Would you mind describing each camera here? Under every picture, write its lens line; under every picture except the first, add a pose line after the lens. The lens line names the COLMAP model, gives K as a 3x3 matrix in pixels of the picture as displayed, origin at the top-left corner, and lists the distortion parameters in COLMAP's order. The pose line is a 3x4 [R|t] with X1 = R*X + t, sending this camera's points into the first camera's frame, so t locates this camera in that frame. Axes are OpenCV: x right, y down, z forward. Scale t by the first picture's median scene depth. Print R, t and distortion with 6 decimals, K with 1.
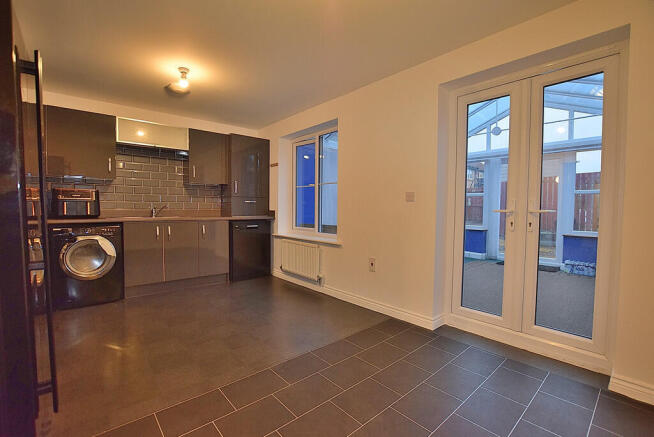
lens RADIAL K [[296.1, 0, 327.0], [0, 296.1, 218.5], [0, 0, 1]] dist [-0.000832, -0.000157]
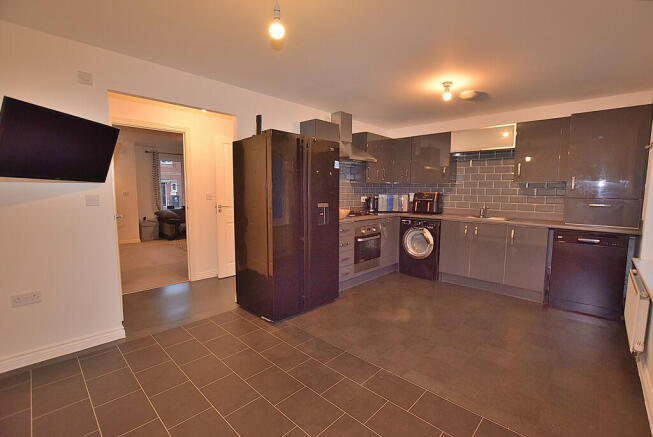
lens RADIAL K [[295.6, 0, 326.5], [0, 295.6, 218.5], [0, 0, 1]] dist [-0.000832, -0.000157]
pose [[0.097256, 0.085310, -0.991596, 0.809173], [-0.047082, 0.995599, 0.081037, -0.116214], [0.994145, 0.038805, 0.100844, 0.677592]]
